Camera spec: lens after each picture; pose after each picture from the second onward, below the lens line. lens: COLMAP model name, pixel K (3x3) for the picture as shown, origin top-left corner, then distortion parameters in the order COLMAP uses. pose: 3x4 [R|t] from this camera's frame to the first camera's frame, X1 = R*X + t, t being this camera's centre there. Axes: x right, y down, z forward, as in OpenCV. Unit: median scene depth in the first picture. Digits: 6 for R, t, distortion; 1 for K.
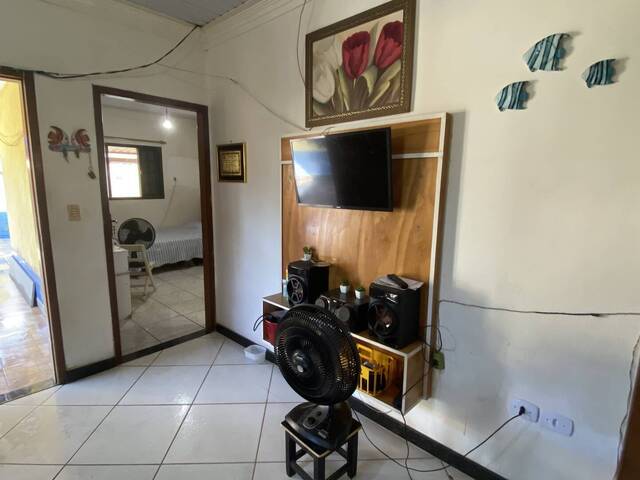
lens RADIAL K [[344.7, 0, 321.8], [0, 344.7, 238.9], [0, 0, 1]] dist [-0.014123, -0.001193]
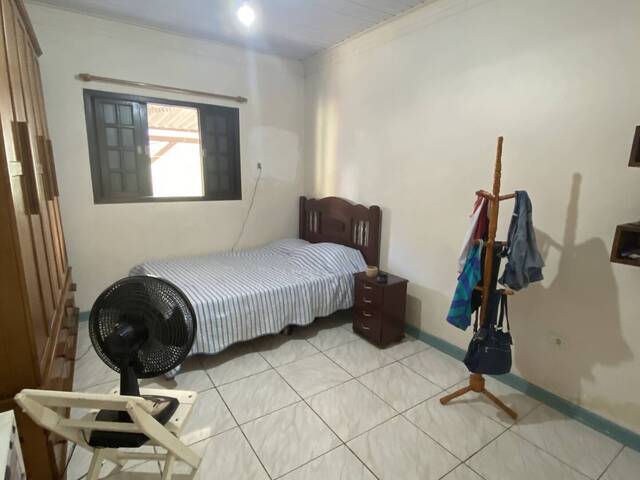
lens RADIAL K [[344.7, 0, 318.7], [0, 344.7, 241.8], [0, 0, 1]] dist [-0.014123, -0.001193]
pose [[0.973103, 0.053891, -0.223980, -0.113901], [-0.047413, 0.998290, 0.034201, -0.042161], [0.225440, -0.022661, 0.973993, 0.267968]]
